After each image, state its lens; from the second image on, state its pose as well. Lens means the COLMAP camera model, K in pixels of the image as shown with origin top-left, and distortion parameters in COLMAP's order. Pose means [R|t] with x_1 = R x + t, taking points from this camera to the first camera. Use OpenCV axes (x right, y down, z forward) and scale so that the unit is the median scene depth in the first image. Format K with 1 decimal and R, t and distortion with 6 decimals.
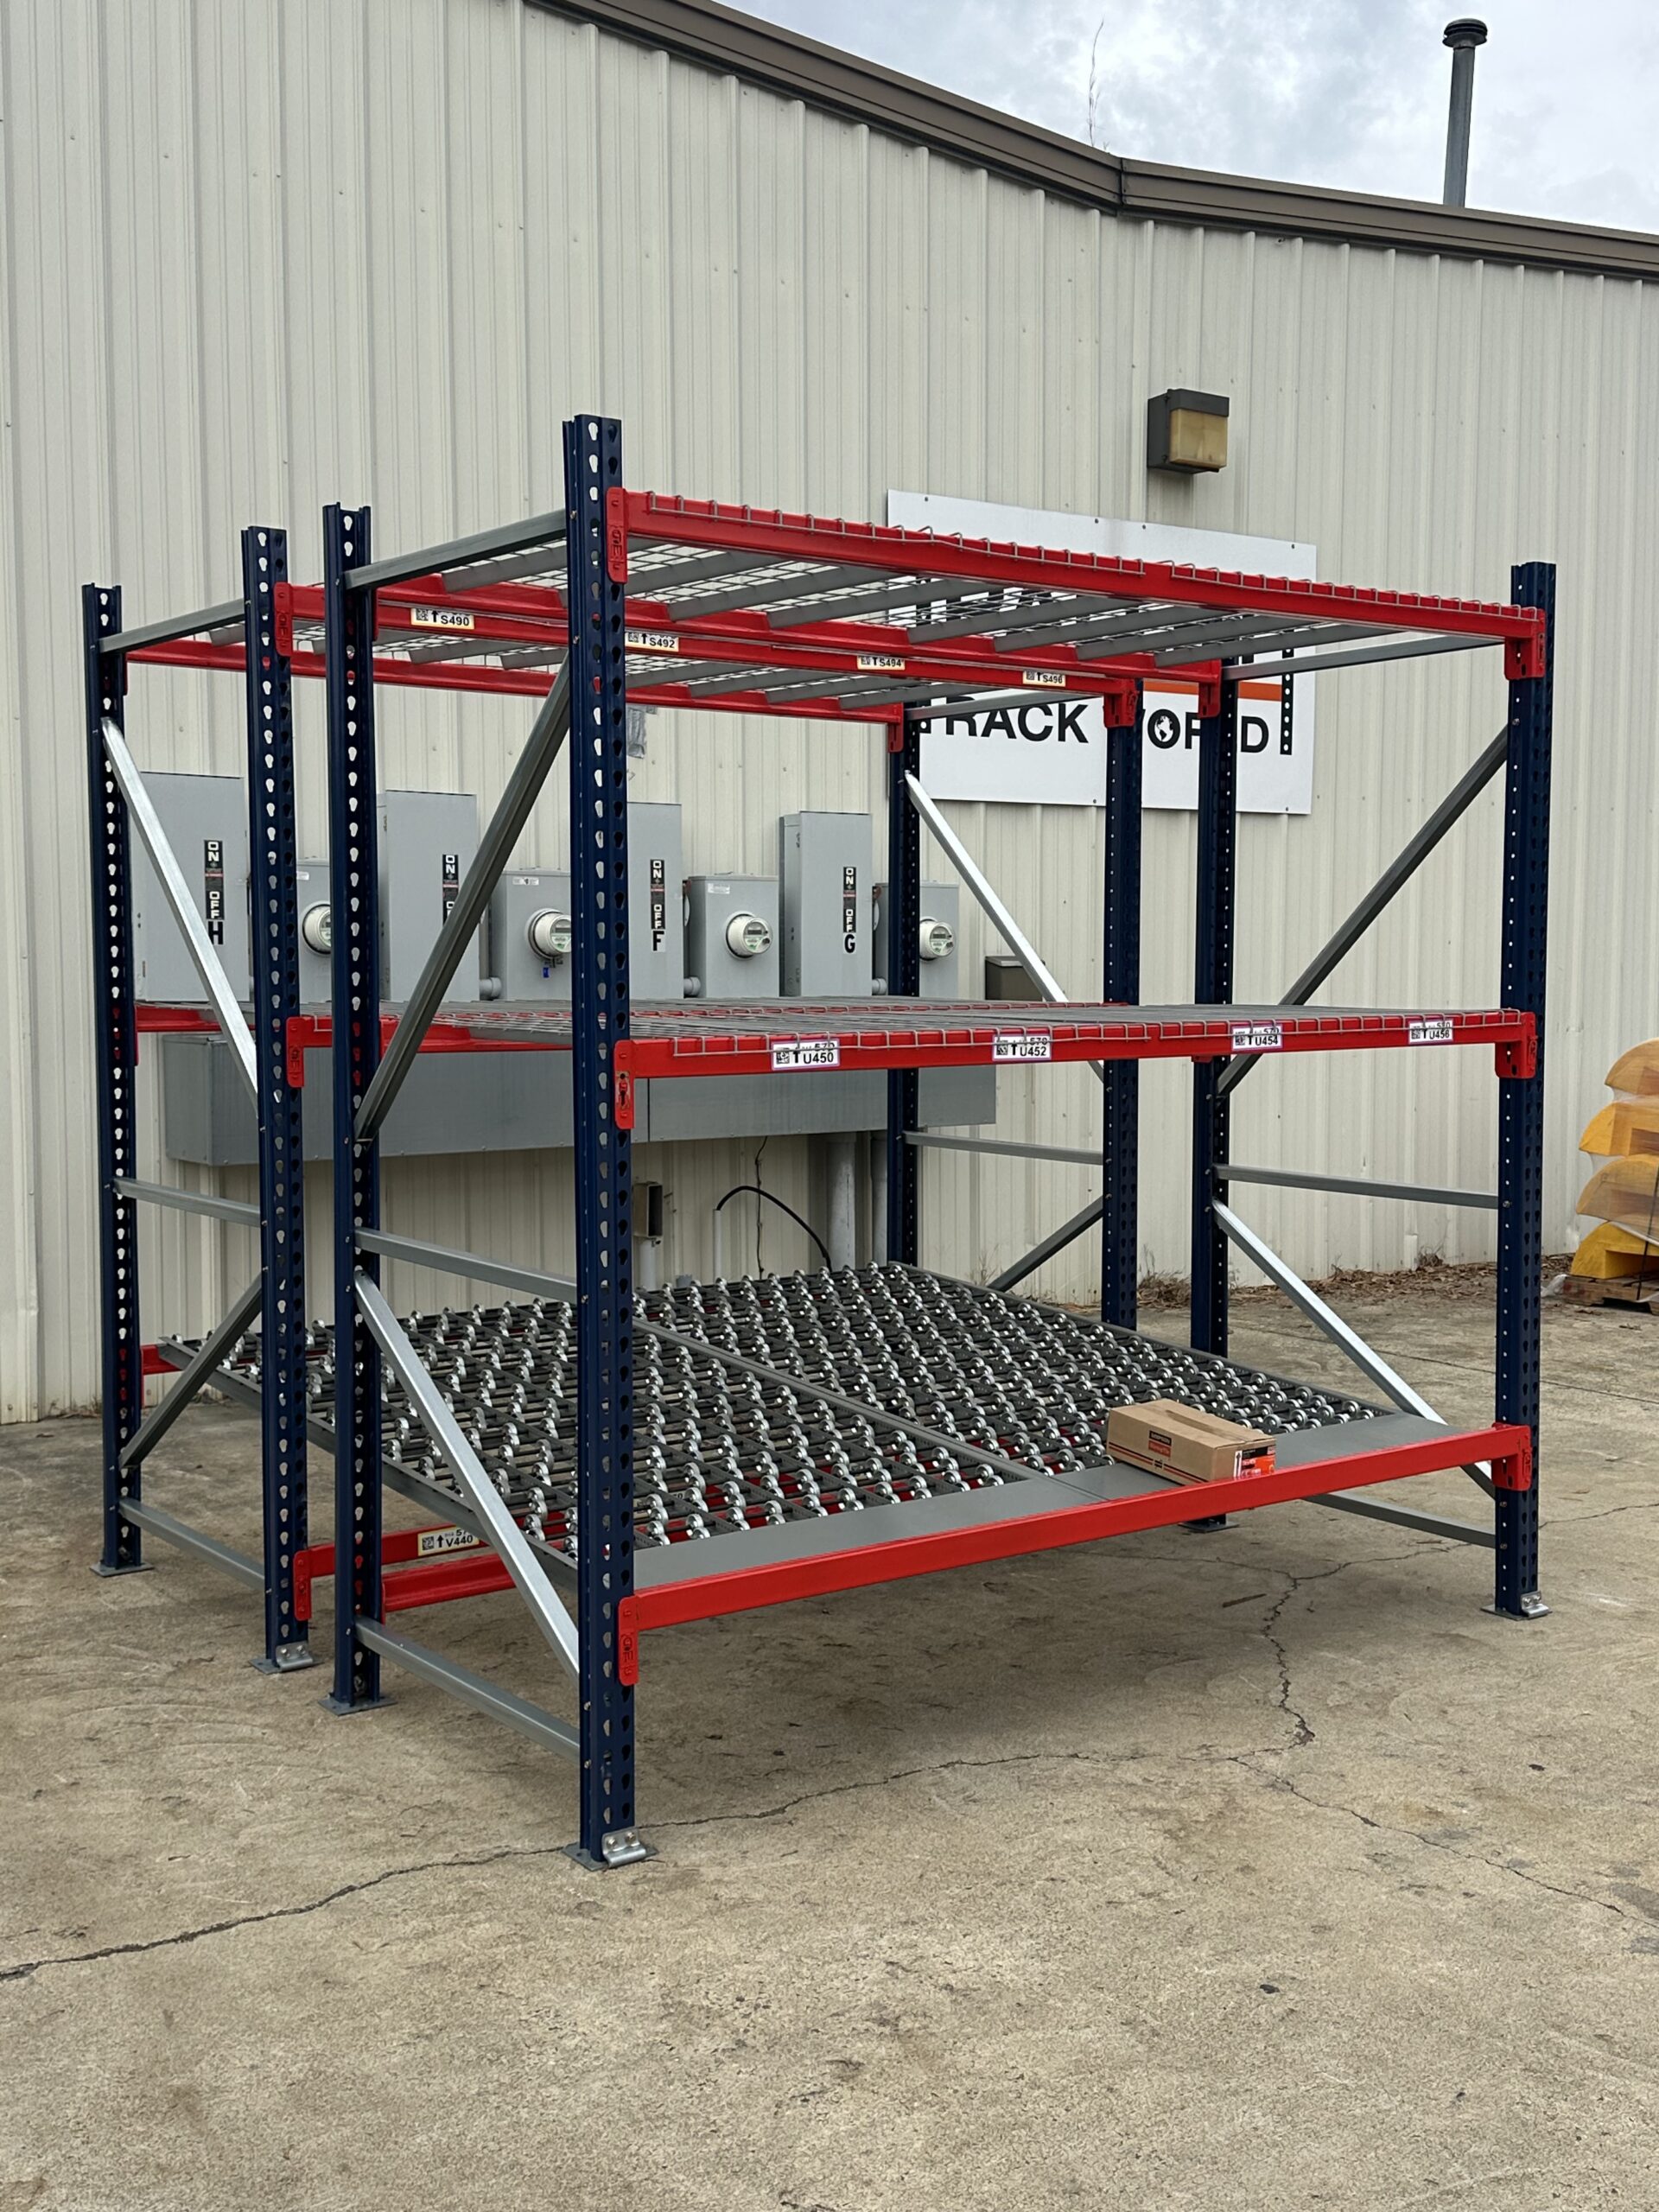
lens RADIAL K [[2367.5, 0, 835.1], [0, 2367.5, 1101.3], [0, 0, 1]] dist [0.070561, 0.000000]
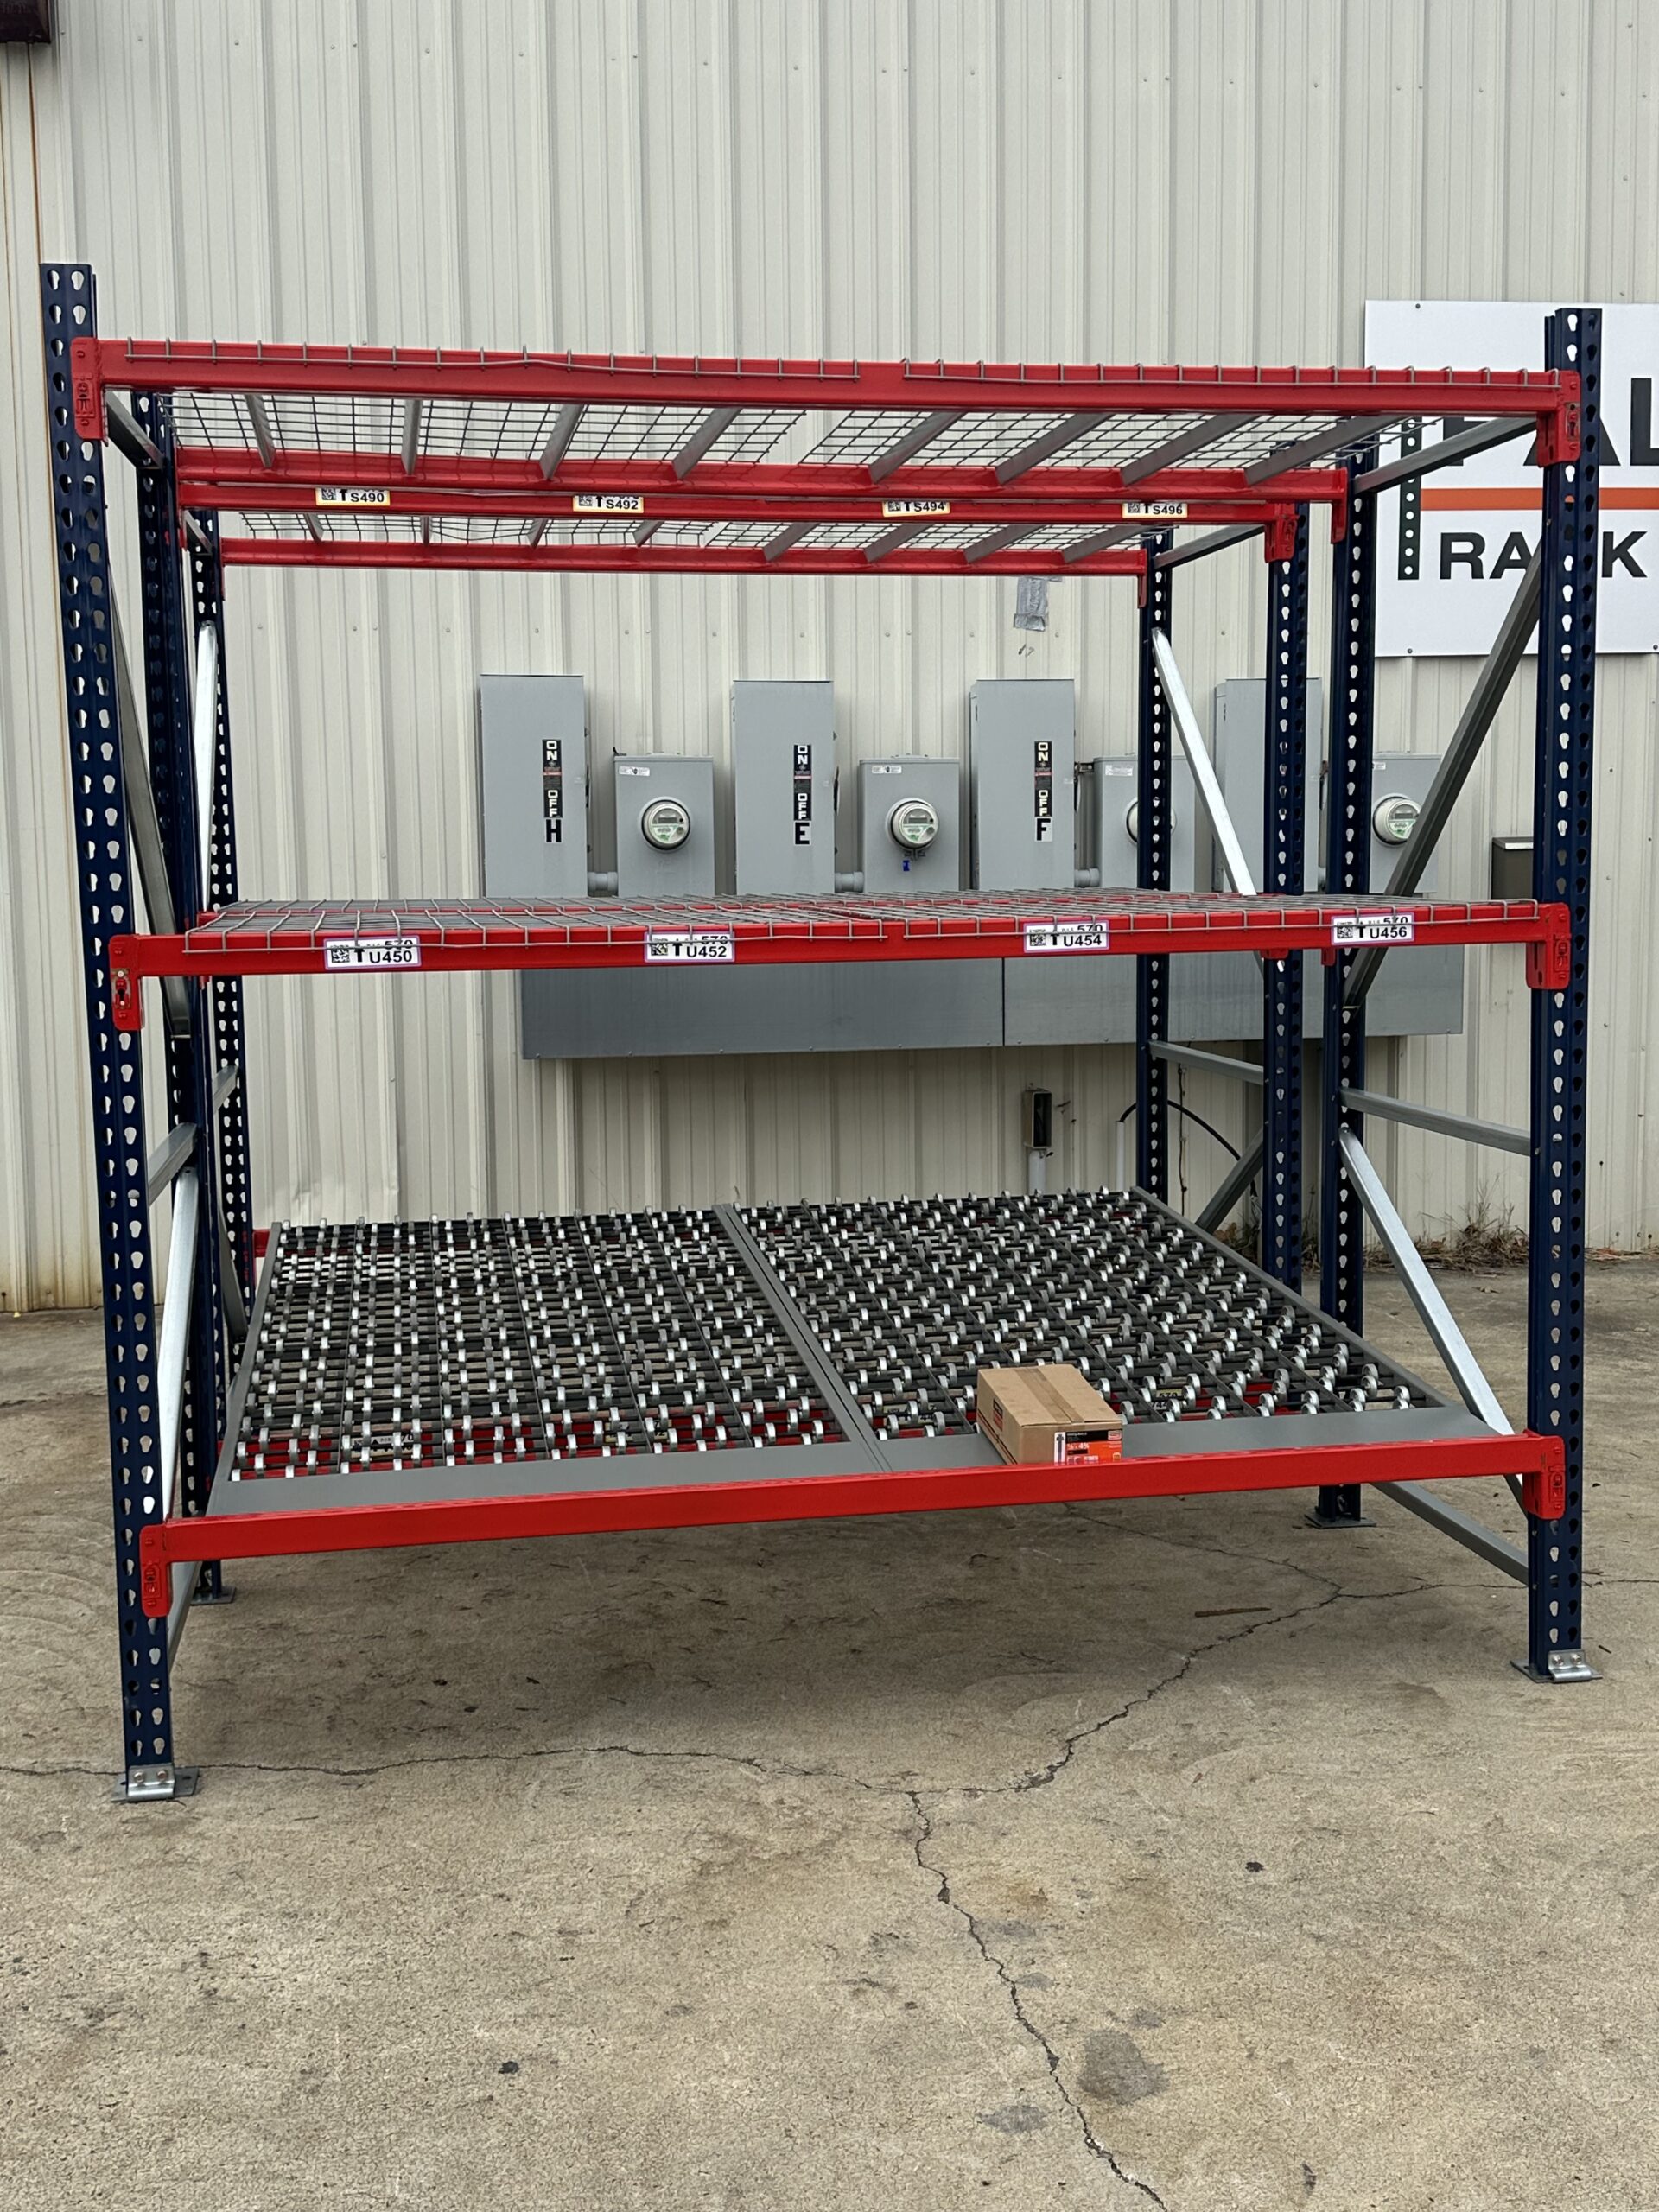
lens RADIAL K [[2367.5, 0, 822.2], [0, 2367.5, 1087.9], [0, 0, 1]] dist [0.070561, 0.000000]
pose [[0.891888, 0.031282, -0.451172, 0.430584], [-0.014077, 0.999042, 0.041441, -0.006350], [0.452037, -0.030609, 0.891474, 0.205960]]
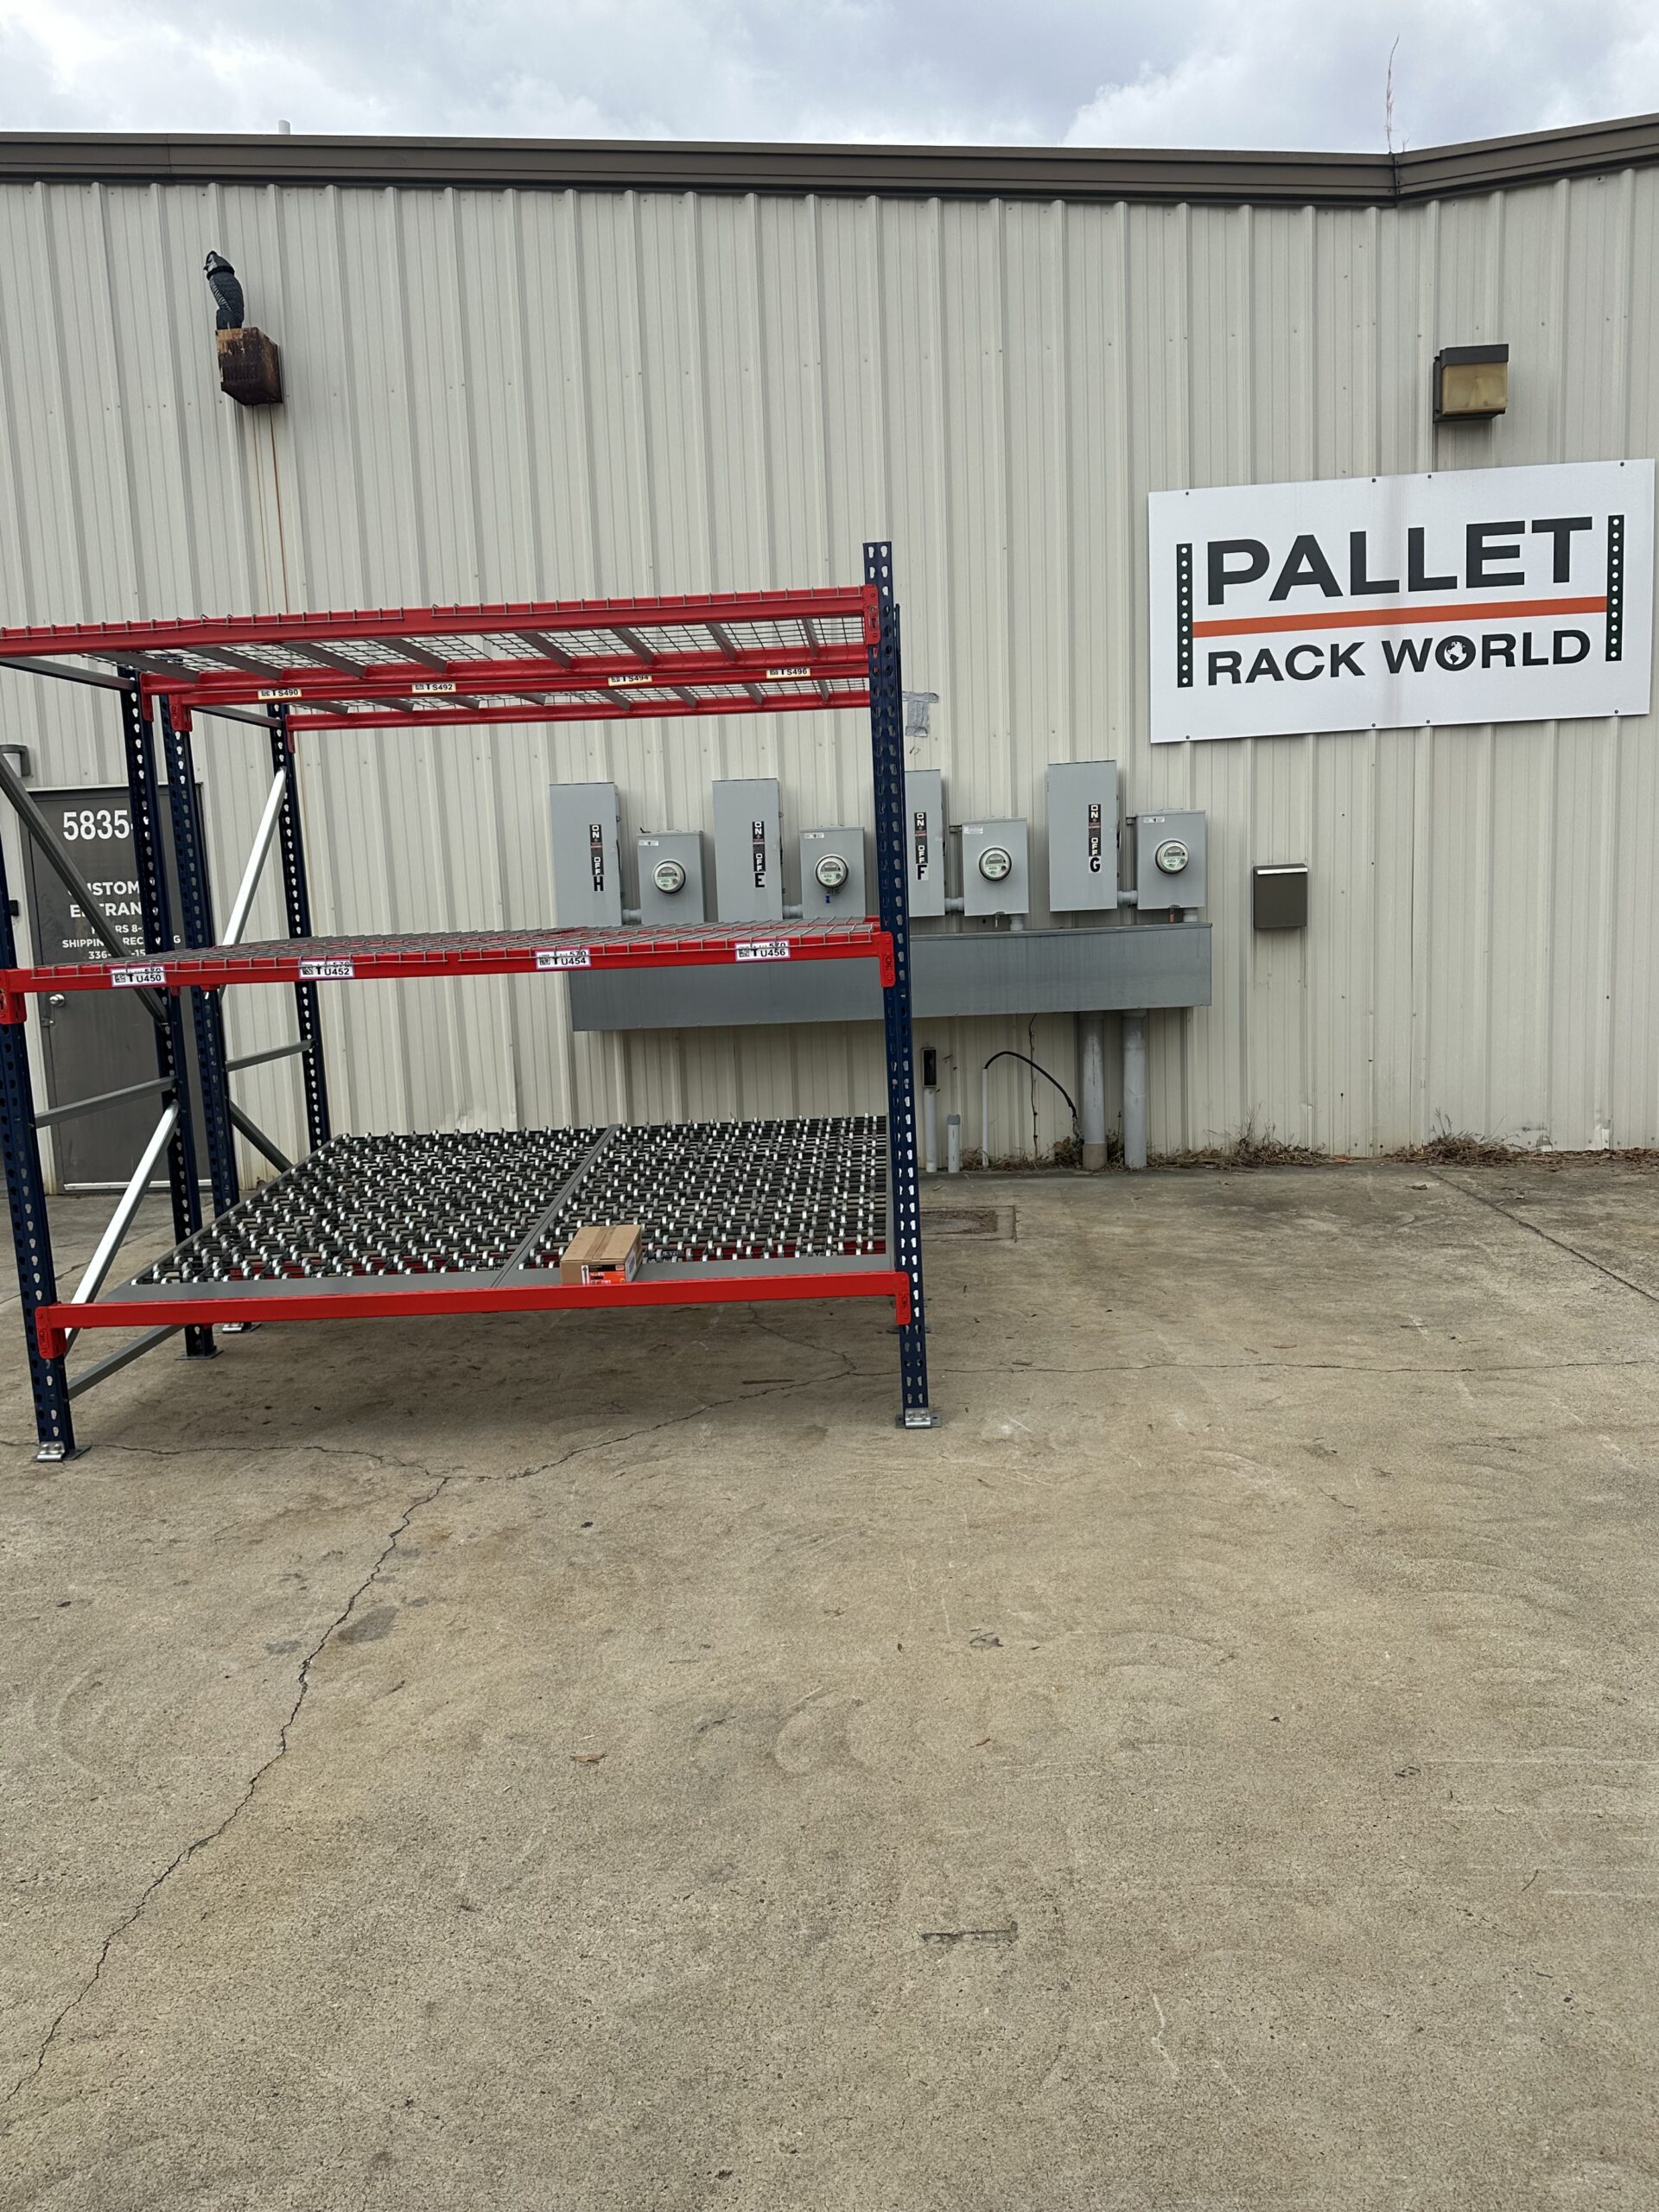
lens RADIAL K [[1642.4, 0, 842.6], [0, 1642.4, 1123.5], [0, 0, 1]] dist [0.037171, -0.048620]
pose [[0.776410, 0.050804, -0.628177, 0.793756], [0.007462, 0.995935, 0.089769, -0.012873], [0.630184, -0.074385, 0.772875, 0.352380]]
